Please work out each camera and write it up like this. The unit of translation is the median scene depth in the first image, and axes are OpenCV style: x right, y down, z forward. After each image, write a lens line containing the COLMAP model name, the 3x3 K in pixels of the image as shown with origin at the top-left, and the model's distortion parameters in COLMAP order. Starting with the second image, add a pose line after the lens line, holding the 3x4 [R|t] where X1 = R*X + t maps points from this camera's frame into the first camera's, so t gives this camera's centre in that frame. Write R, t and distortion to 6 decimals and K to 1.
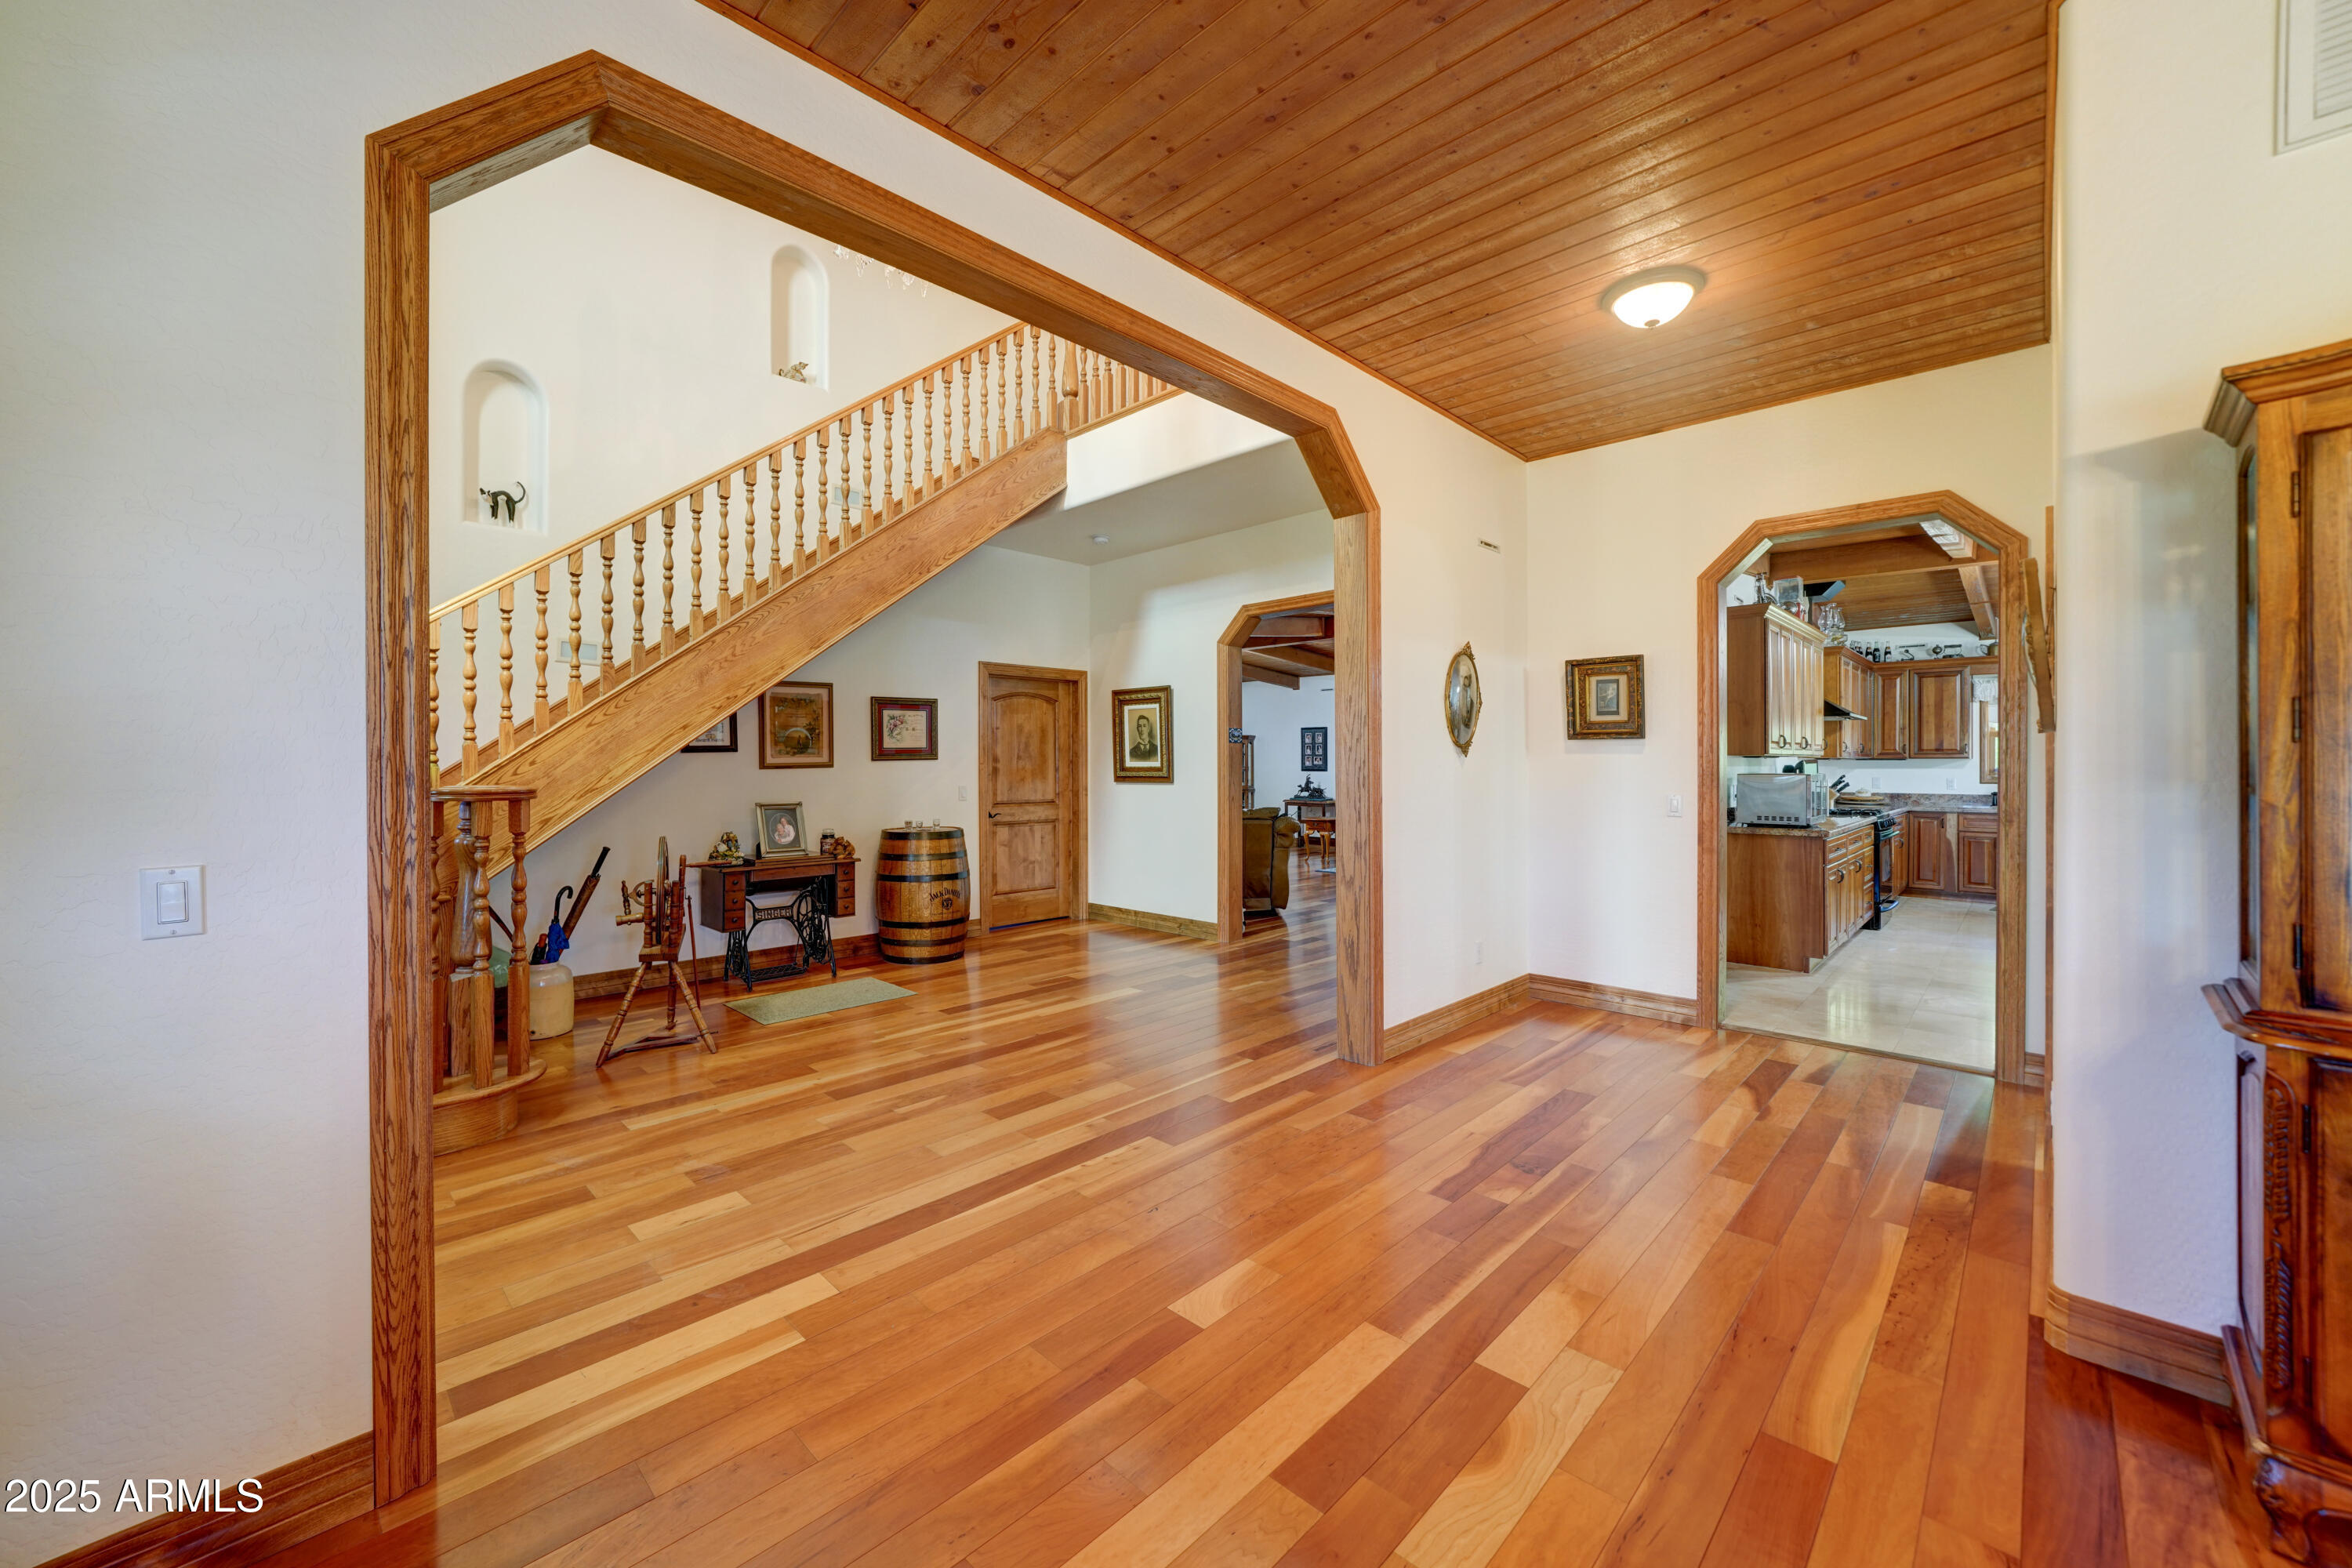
lens RADIAL K [[933.2, 0, 1172.5], [0, 933.2, 776.6], [0, 0, 1]] dist [-0.002904, -0.000337]
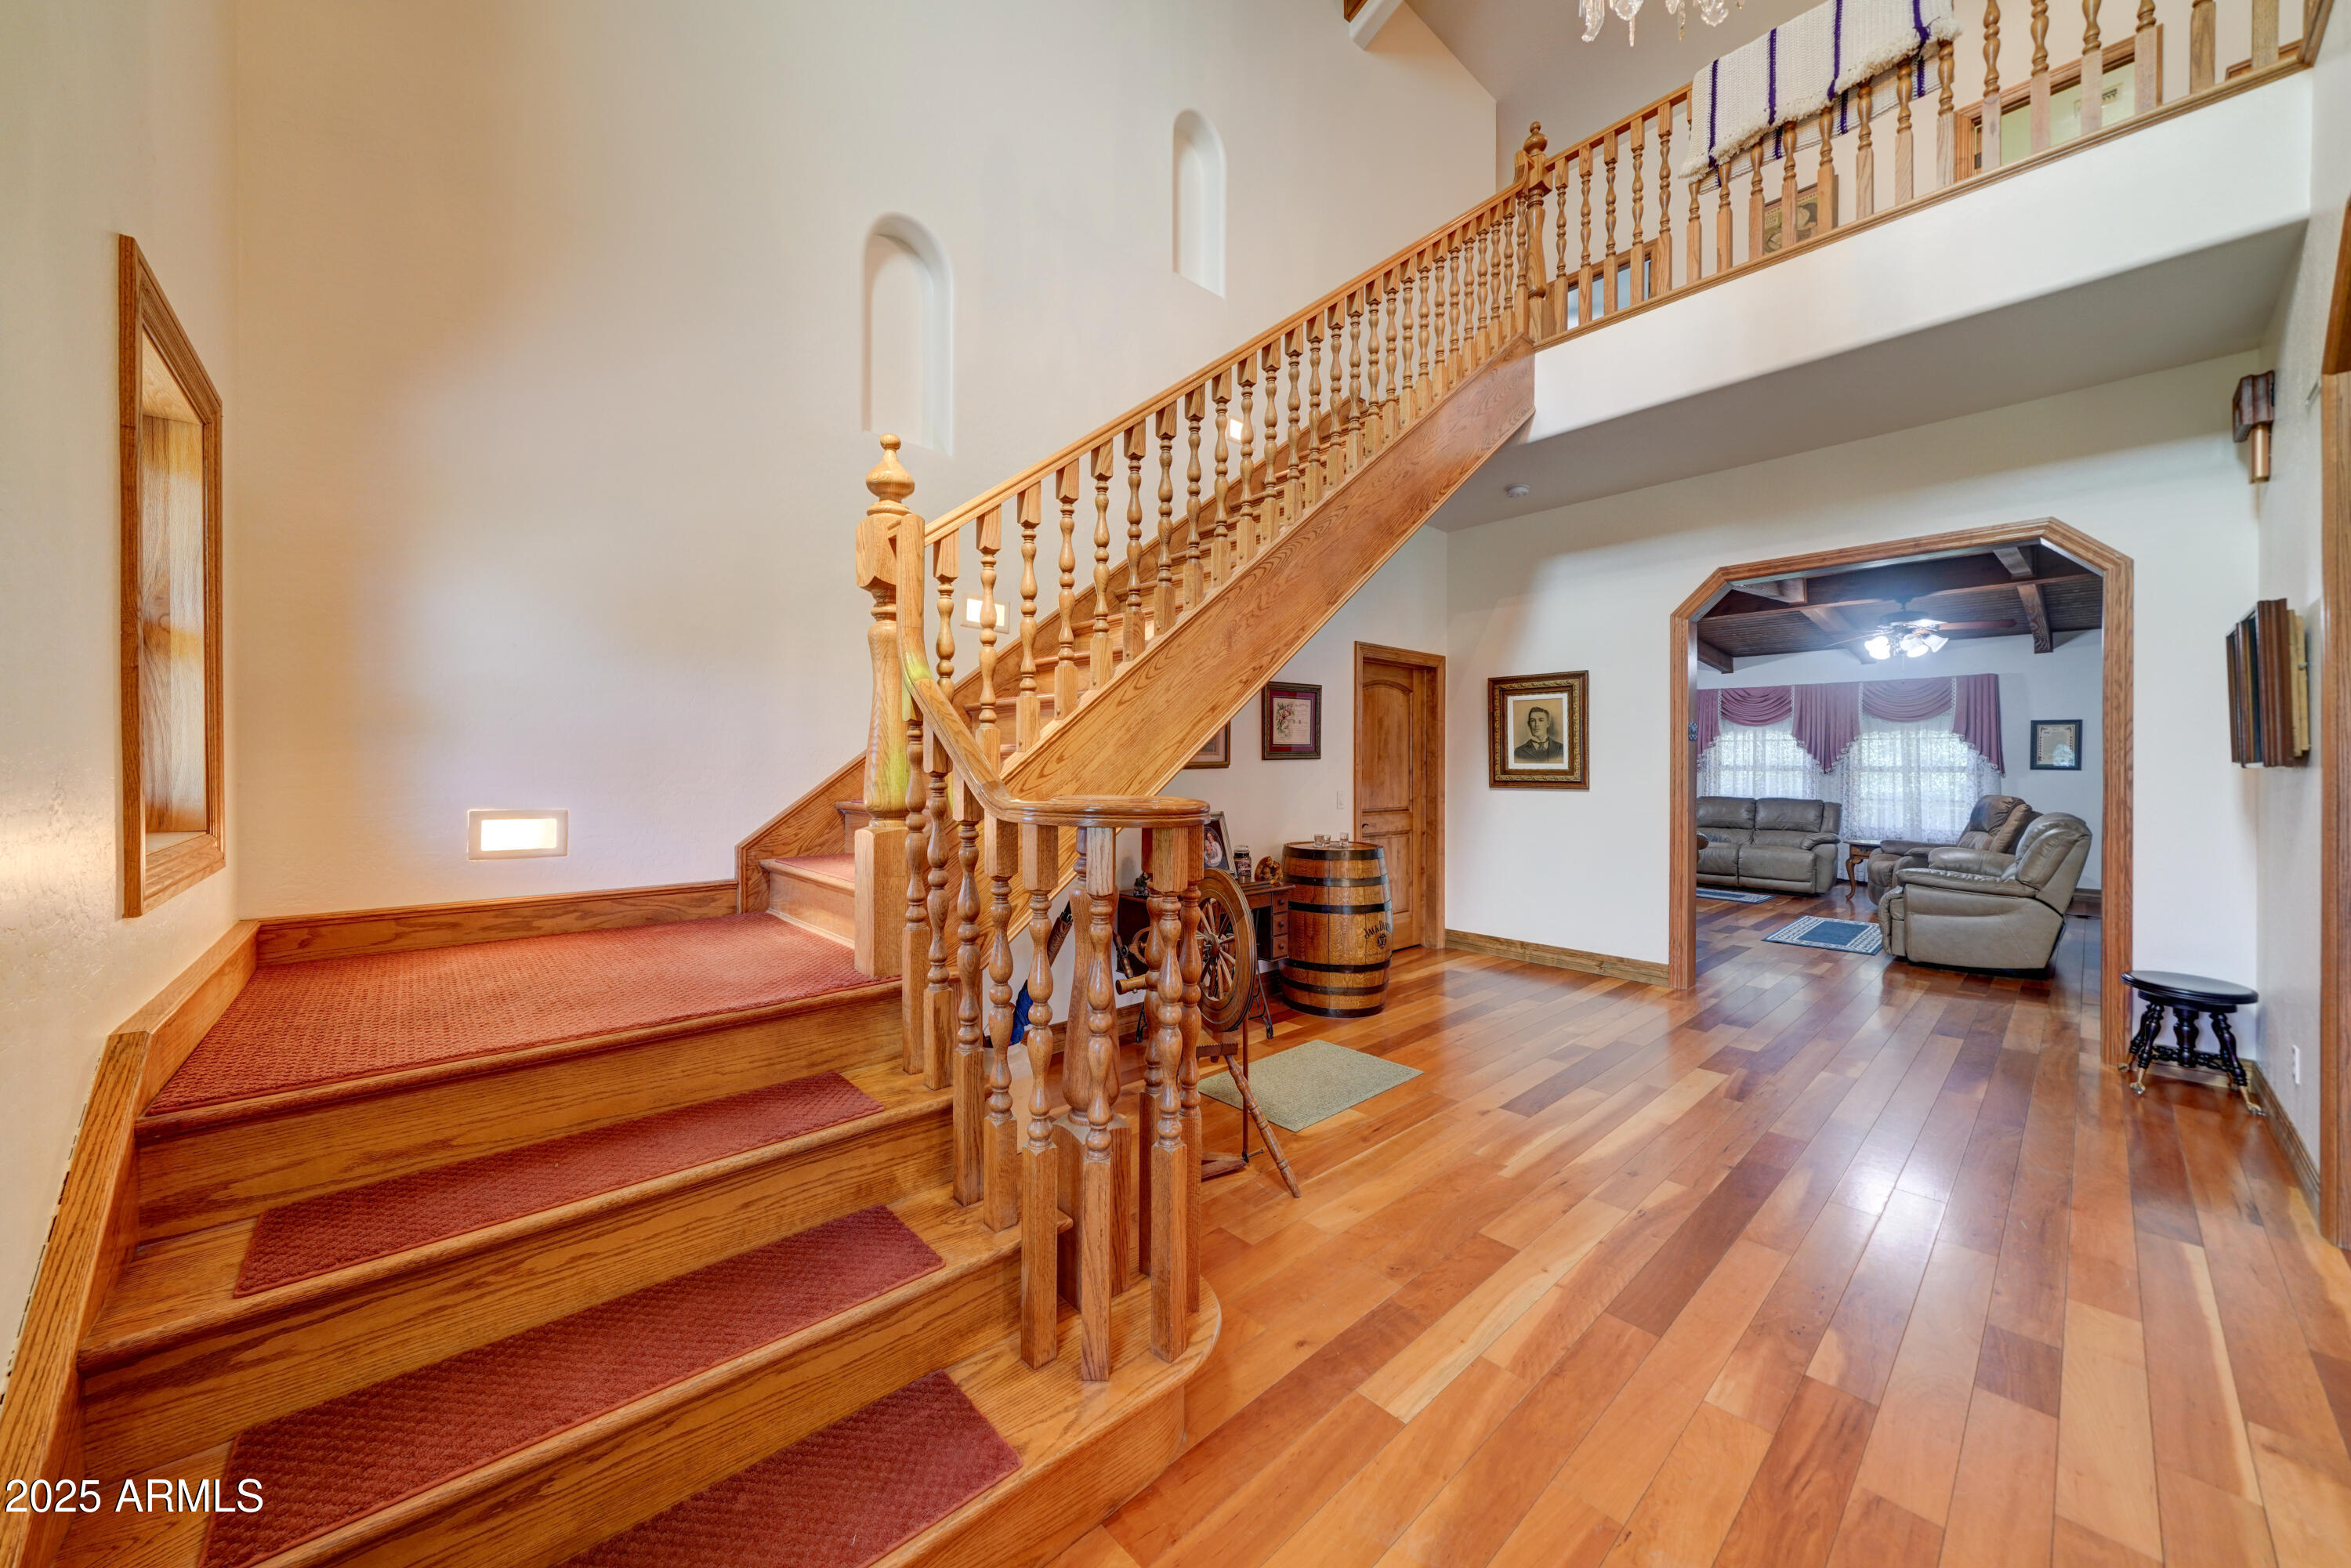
lens RADIAL K [[863.6, 0, 1178.6], [0, 863.6, 776.7], [0, 0, 1]] dist [0.001360, 0.000066]
pose [[0.998752, 0.008254, -0.049250, -0.354363], [-0.008256, 0.999966, 0.000167, -0.001867], [0.049250, 0.000240, 0.998786, 0.245386]]
